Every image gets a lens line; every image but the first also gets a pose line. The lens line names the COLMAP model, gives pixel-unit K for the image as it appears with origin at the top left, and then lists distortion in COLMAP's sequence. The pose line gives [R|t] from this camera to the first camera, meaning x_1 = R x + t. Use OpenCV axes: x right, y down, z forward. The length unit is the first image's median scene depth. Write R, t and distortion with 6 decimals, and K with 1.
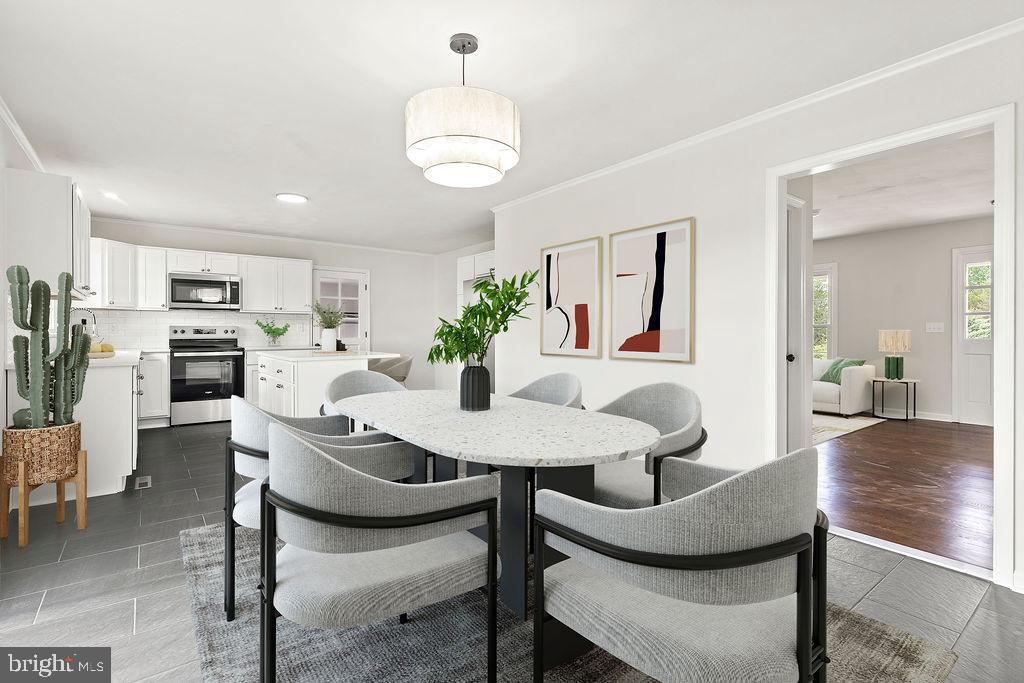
lens RADIAL K [[474.9, 0, 507.1], [0, 474.9, 333.3], [0, 0, 1]] dist [0.000493, -0.000332]
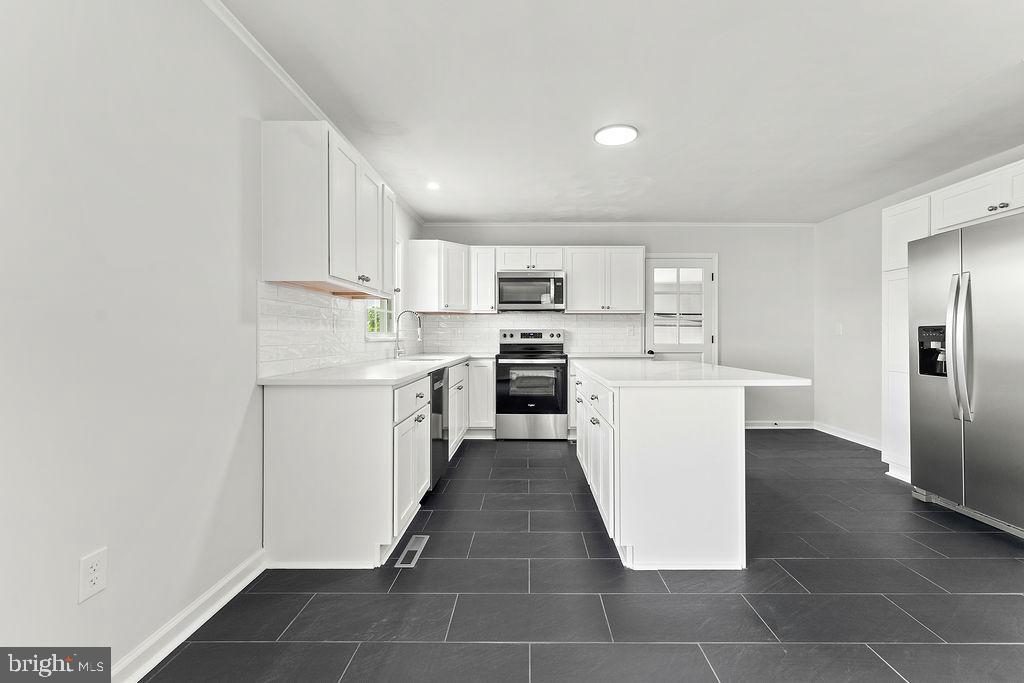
lens RADIAL K [[457.2, 0, 535.8], [0, 457.2, 338.5], [0, 0, 1]] dist [0.002586, -0.000025]
pose [[0.811532, 0.002085, -0.584305, -0.126327], [-0.001317, 0.999998, 0.001740, 0.000431], [0.584307, -0.000643, 0.811532, 0.310477]]
